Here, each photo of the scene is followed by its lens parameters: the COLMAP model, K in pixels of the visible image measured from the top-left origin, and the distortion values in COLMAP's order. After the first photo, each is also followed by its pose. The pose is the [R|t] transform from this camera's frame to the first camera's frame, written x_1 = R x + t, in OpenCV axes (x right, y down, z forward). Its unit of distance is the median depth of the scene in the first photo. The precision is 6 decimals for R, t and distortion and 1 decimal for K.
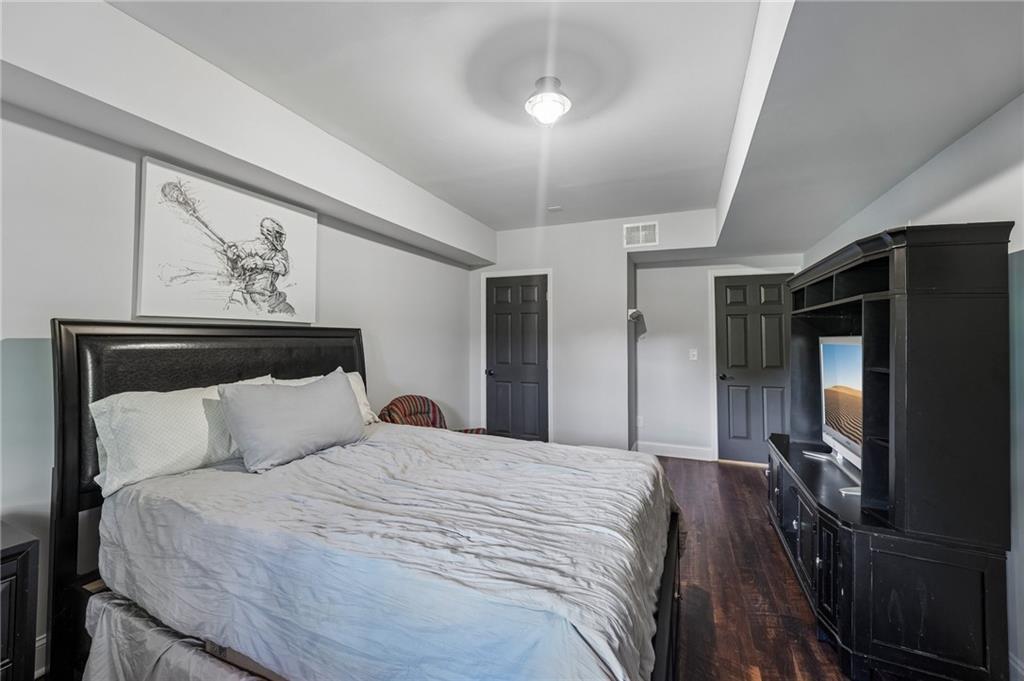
lens RADIAL K [[419.4, 0, 513.7], [0, 419.4, 342.6], [0, 0, 1]] dist [-0.024639, 0.000024]
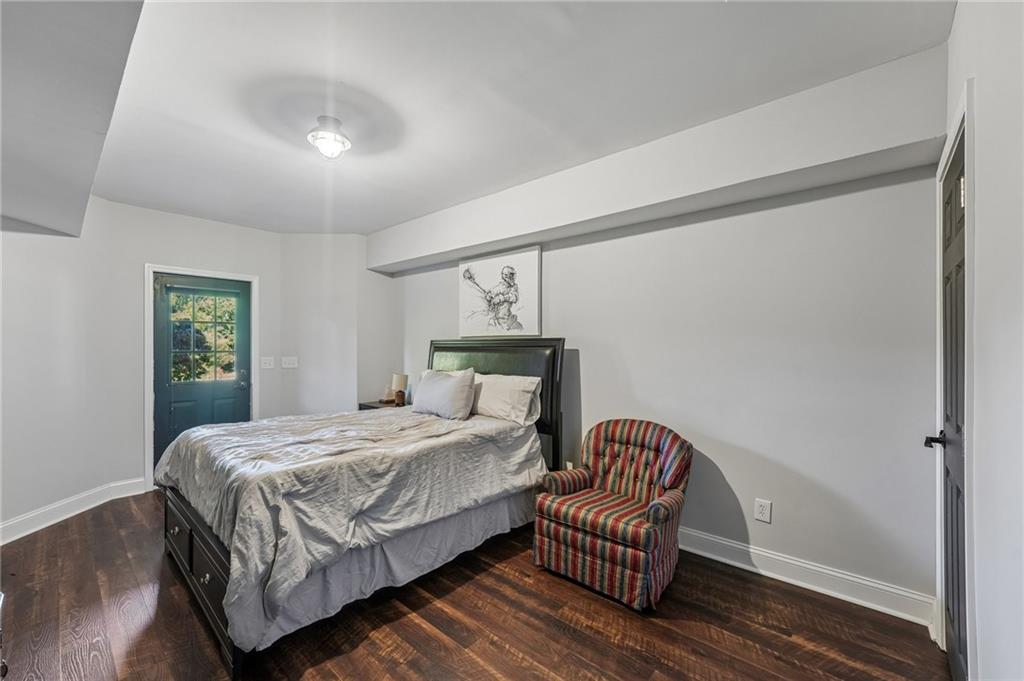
lens RADIAL K [[419.4, 0, 513.7], [0, 419.4, 342.6], [0, 0, 1]] dist [-0.024639, 0.000024]
pose [[-0.326135, -0.004122, -0.945314, 0.820132], [-0.002462, 0.999991, -0.003511, -0.022682], [0.945320, 0.001182, -0.326142, 1.522059]]
